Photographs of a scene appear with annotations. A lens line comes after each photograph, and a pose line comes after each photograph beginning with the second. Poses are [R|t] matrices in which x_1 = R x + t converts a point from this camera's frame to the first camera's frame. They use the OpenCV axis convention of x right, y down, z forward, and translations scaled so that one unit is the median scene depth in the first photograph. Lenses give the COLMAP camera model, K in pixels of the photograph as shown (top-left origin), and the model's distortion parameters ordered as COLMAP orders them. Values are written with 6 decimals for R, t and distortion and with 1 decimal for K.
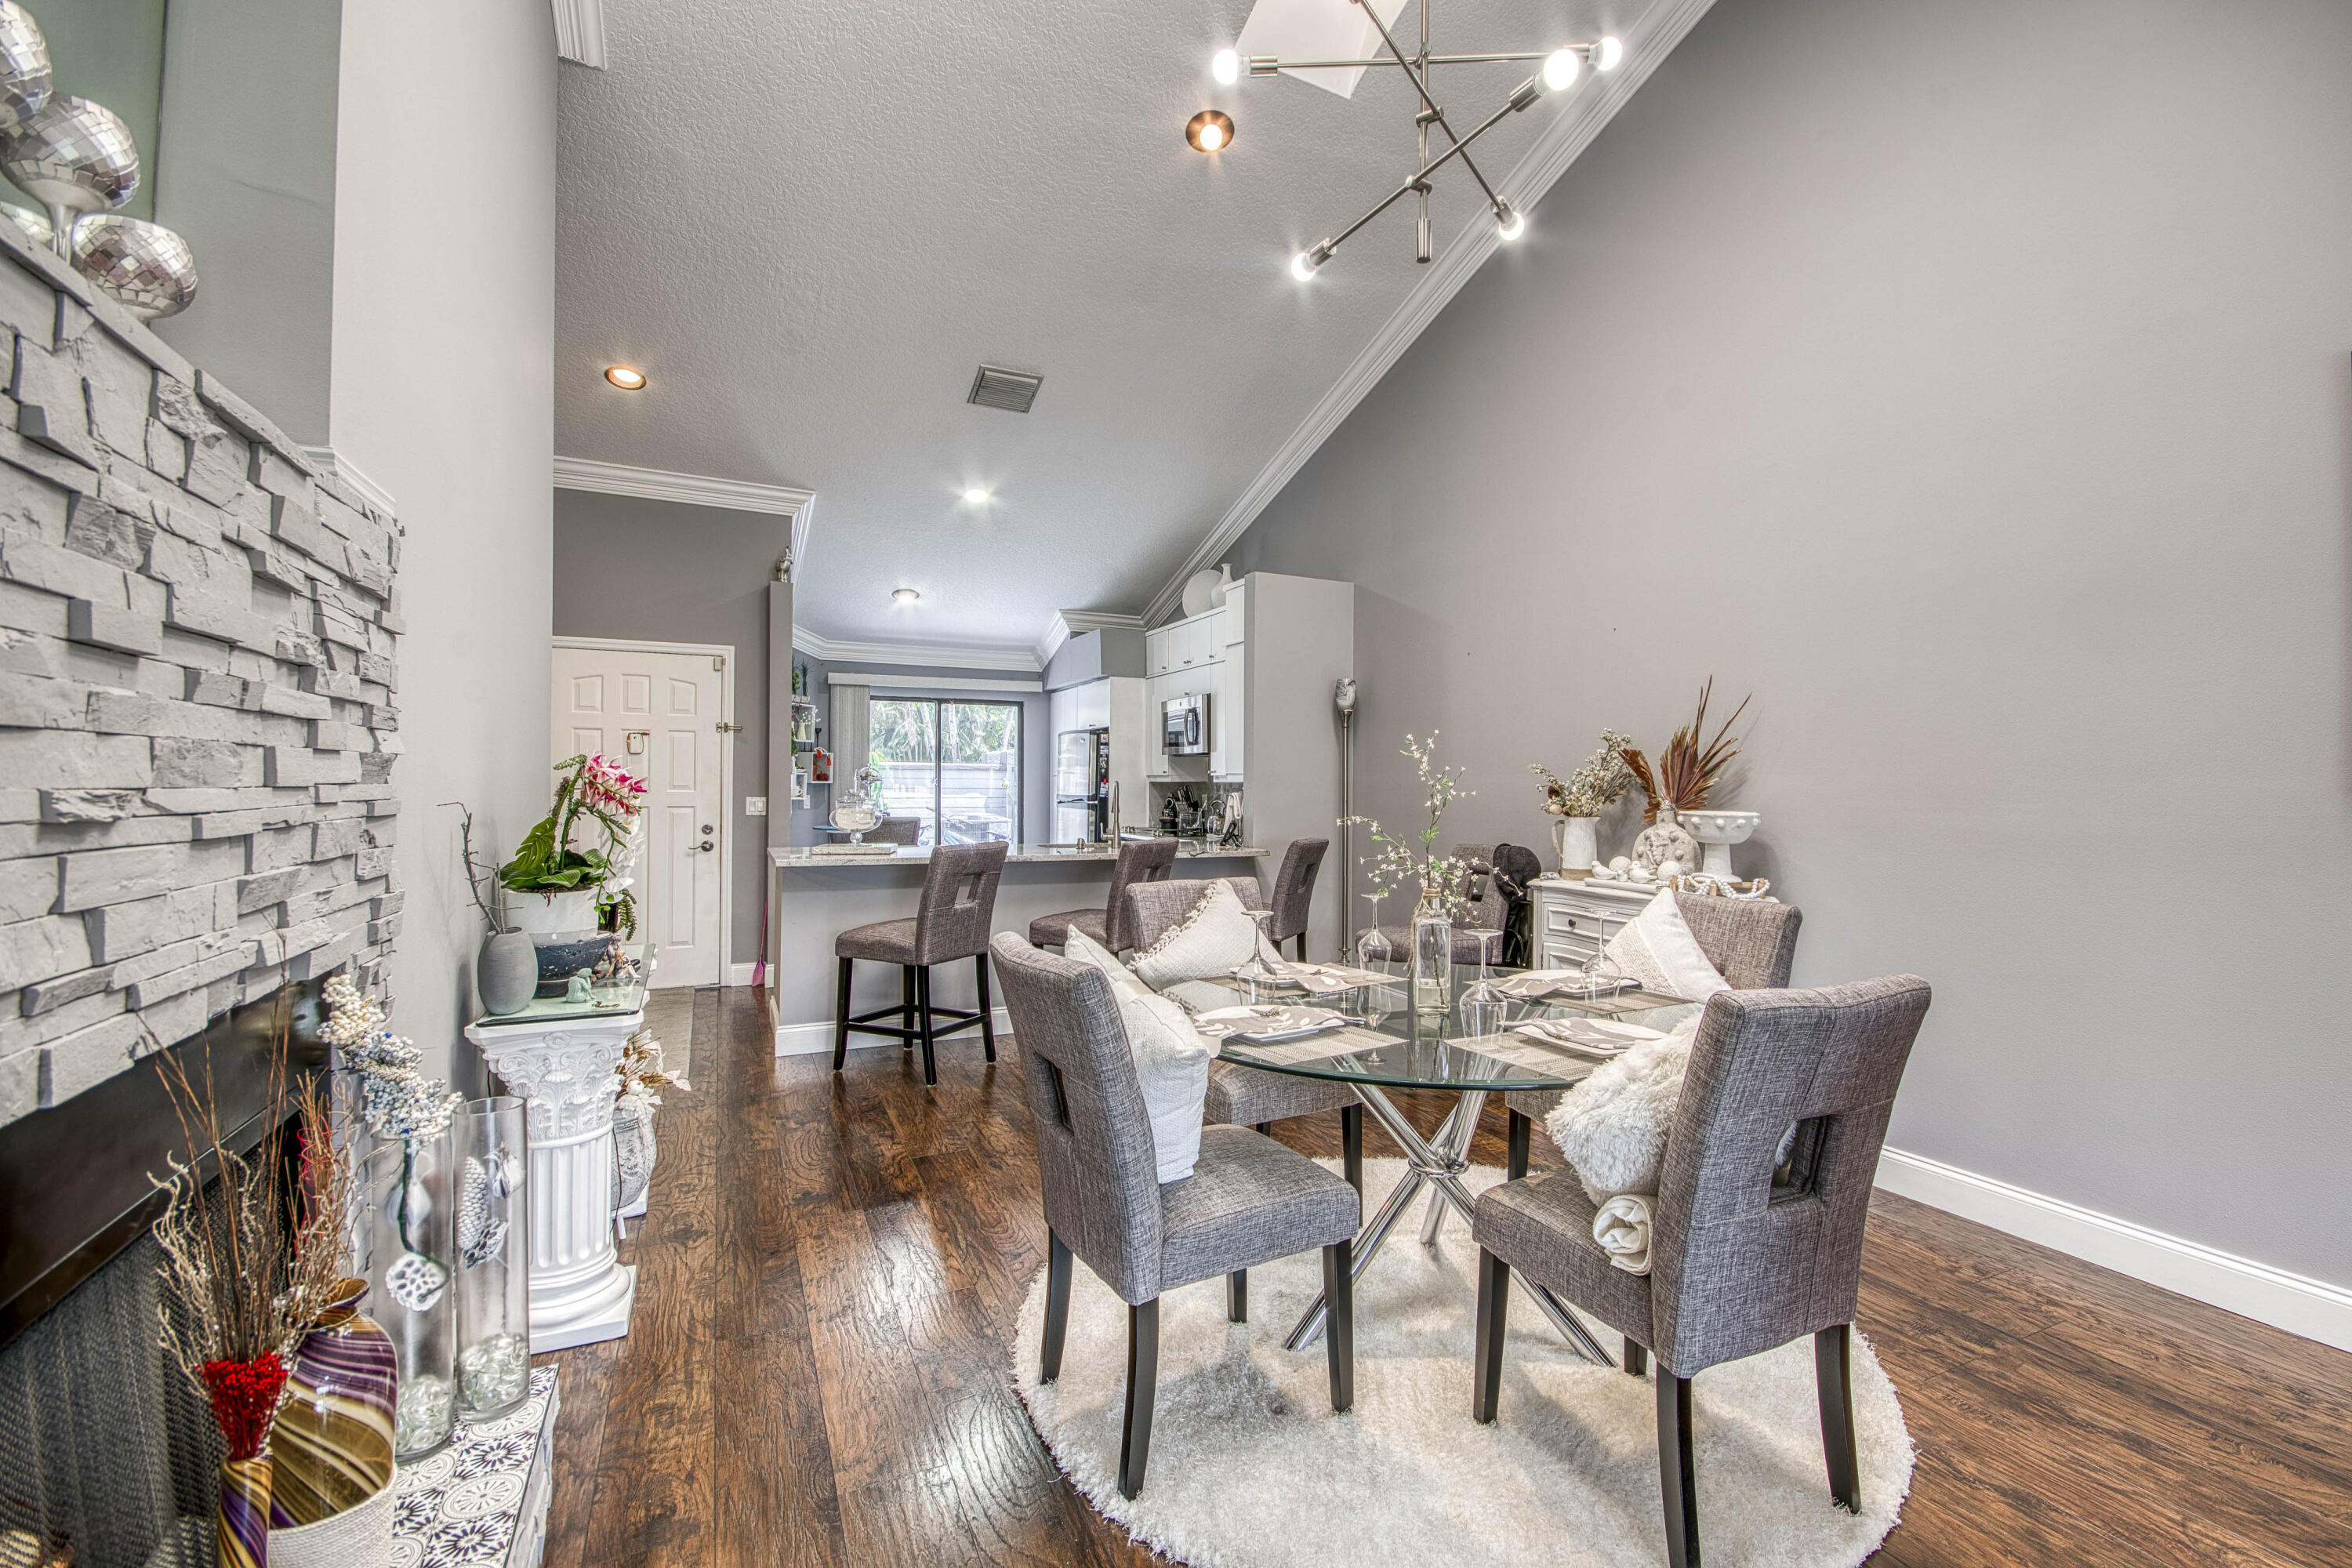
lens RADIAL K [[1043.4, 0, 1240.4], [0, 1043.4, 782.6], [0, 0, 1]] dist [-0.004893, -0.000409]
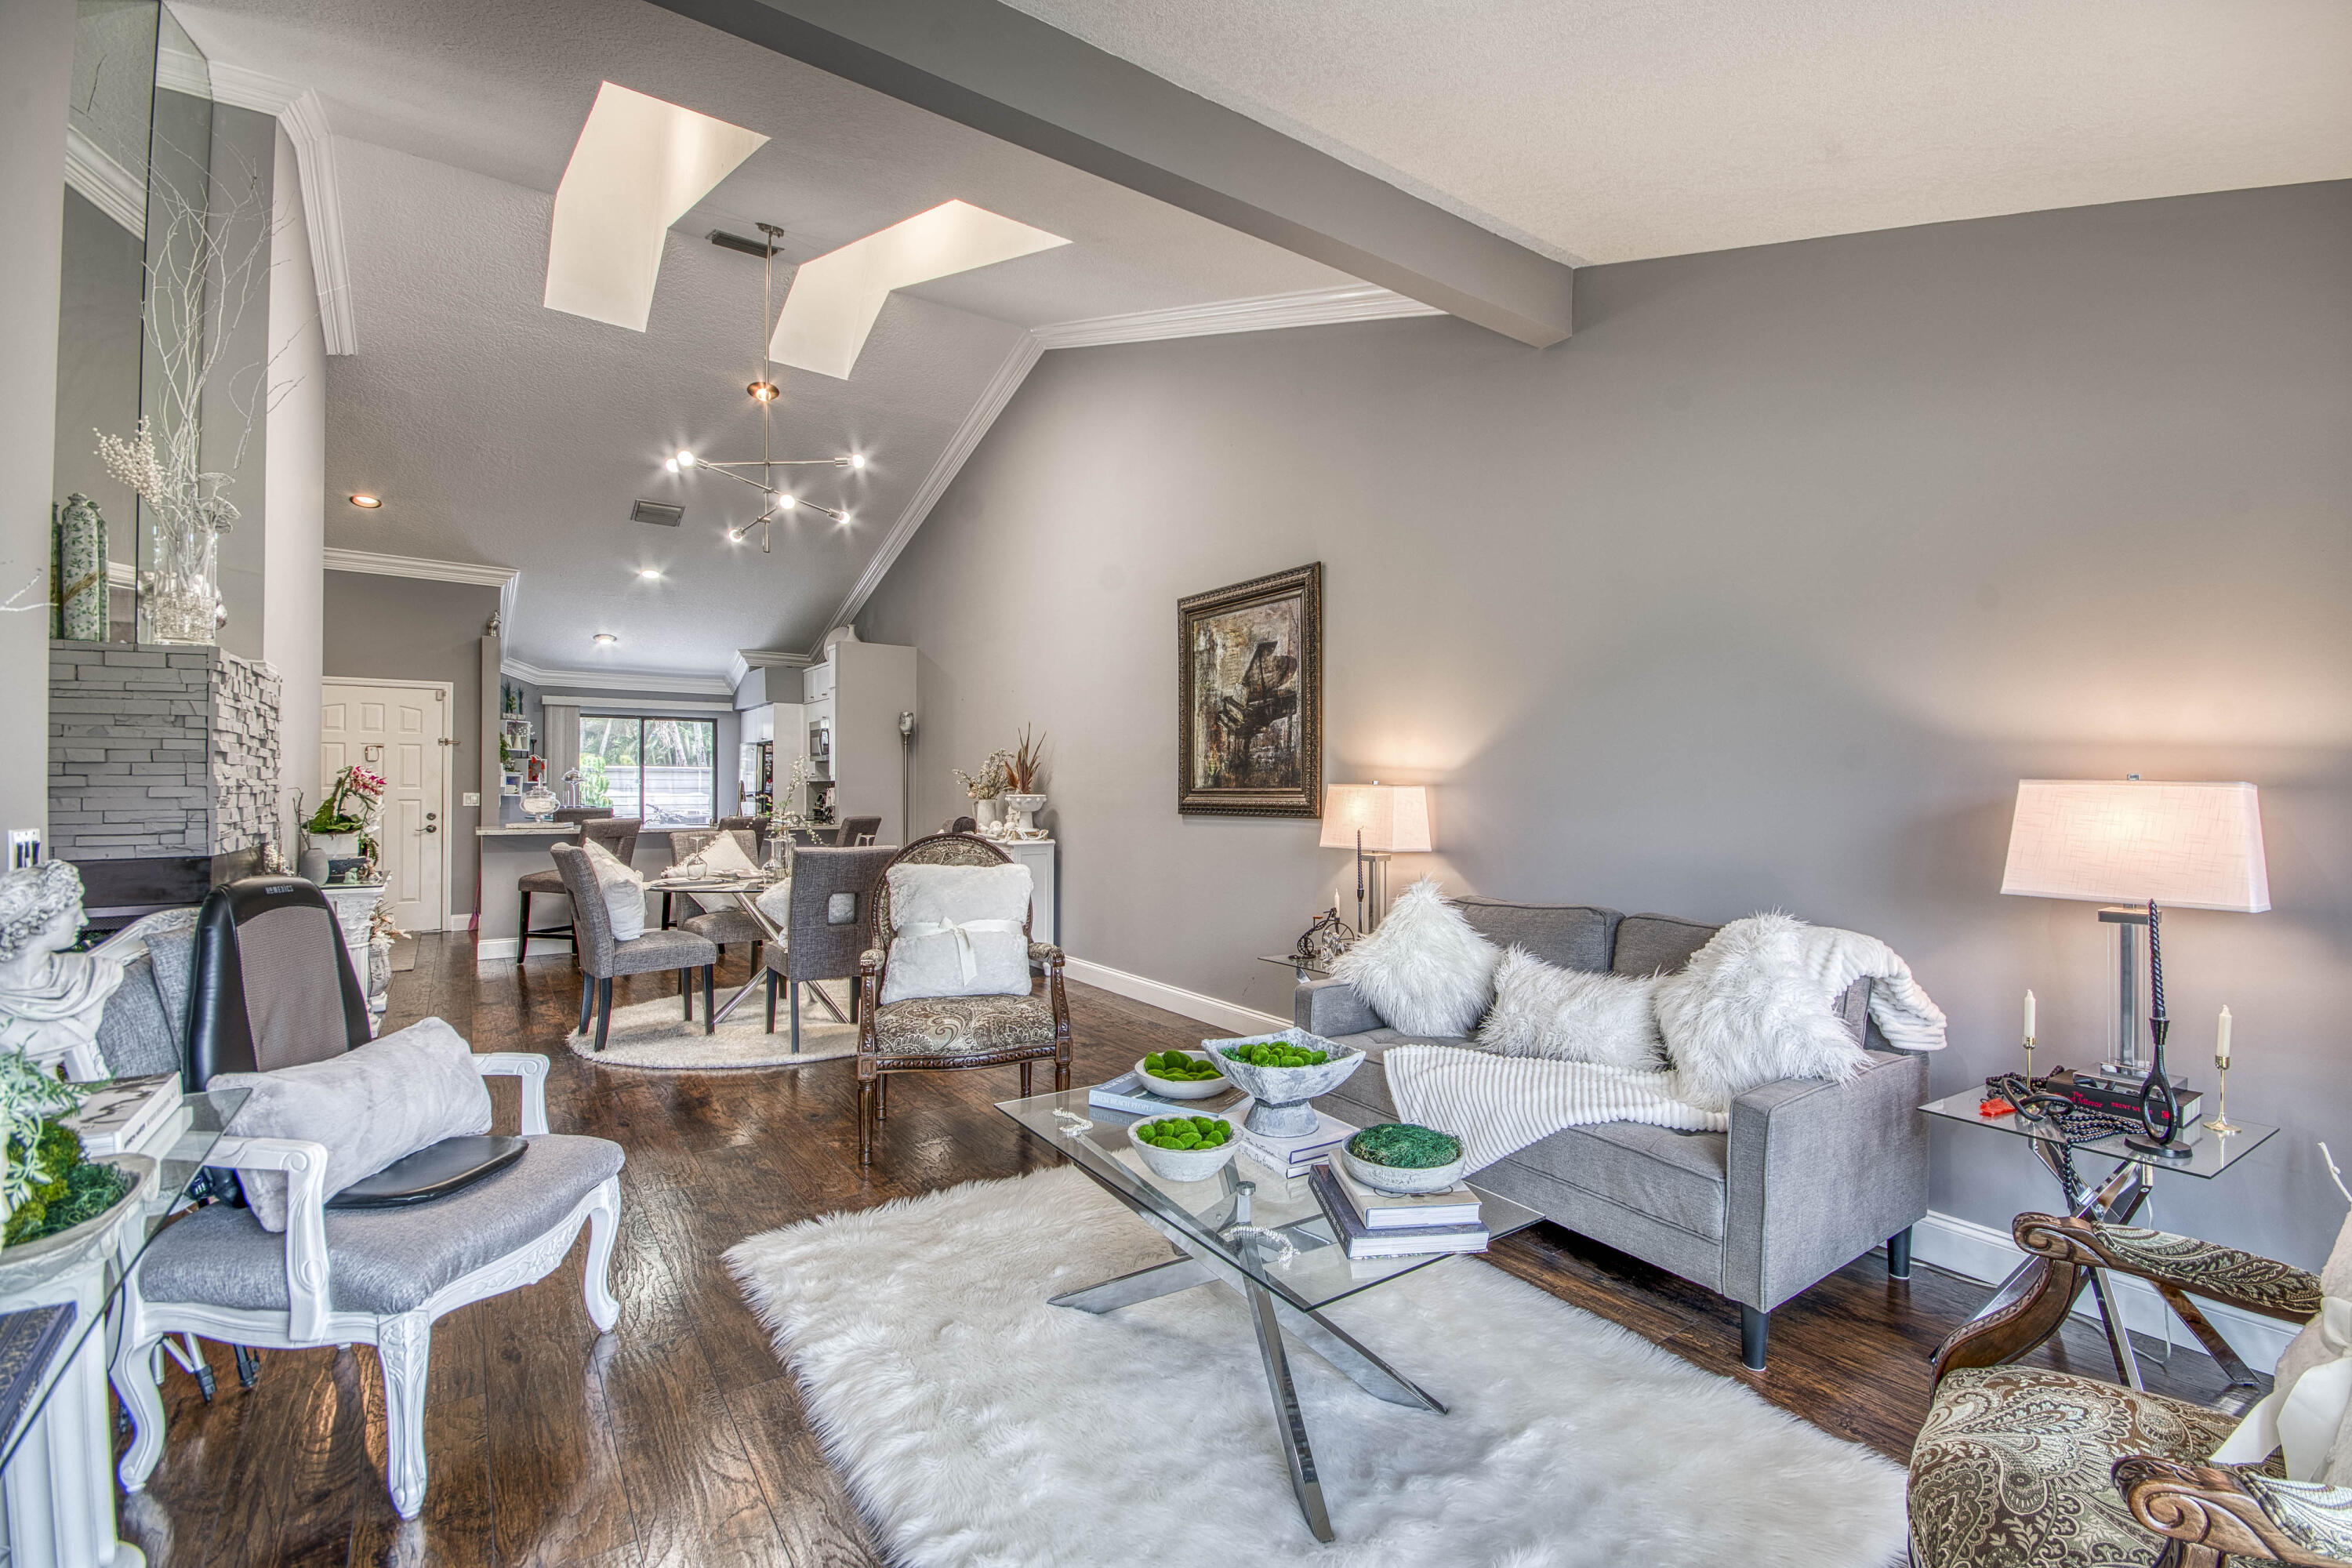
lens RADIAL K [[1047.6, 0, 1242.2], [0, 1047.6, 781.3], [0, 0, 1]] dist [0.001920, -0.000181]
pose [[0.984729, -0.002055, 0.174082, 0.288786], [0.002590, 0.999993, -0.002845, 0.005388], [-0.174075, 0.003252, 0.984727, -0.525599]]
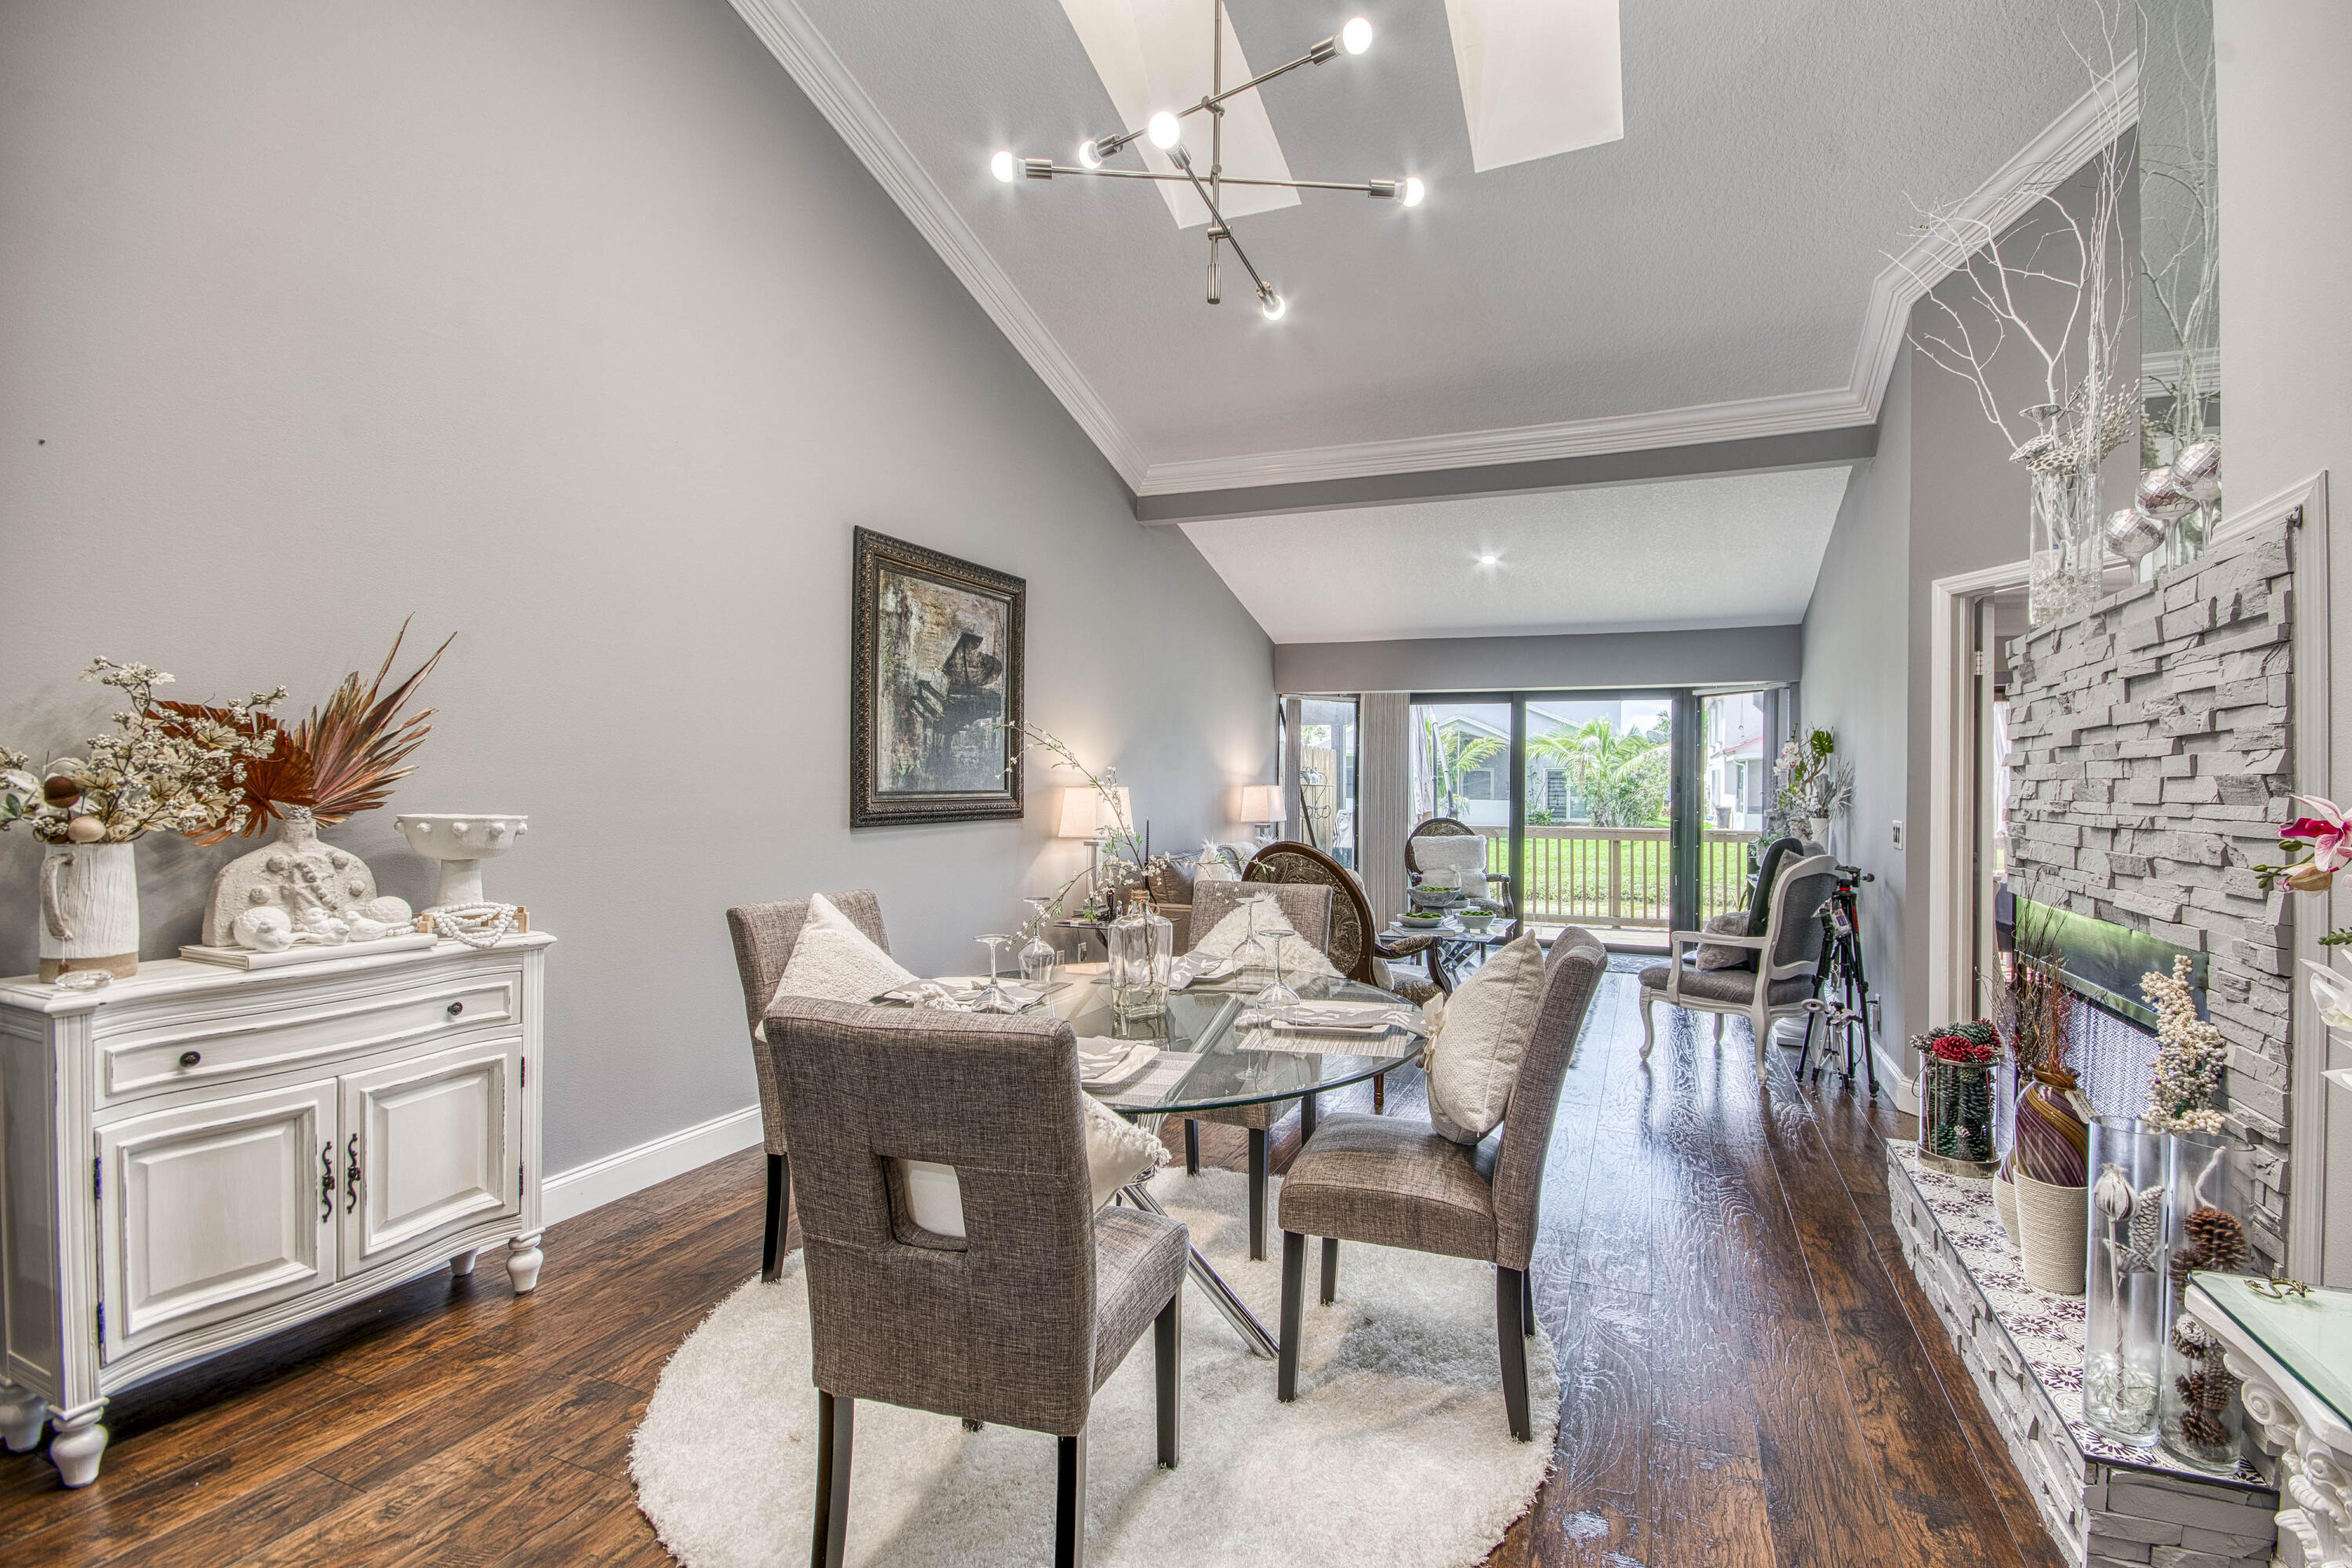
lens RADIAL K [[1043.4, 0, 1240.4], [0, 1043.4, 782.6], [0, 0, 1]] dist [-0.004893, -0.000409]
pose [[-0.666143, -0.012386, 0.745721, -0.236761], [-0.014829, 0.999884, 0.003360, -0.002399], [-0.745676, -0.008820, -0.666250, 0.607851]]
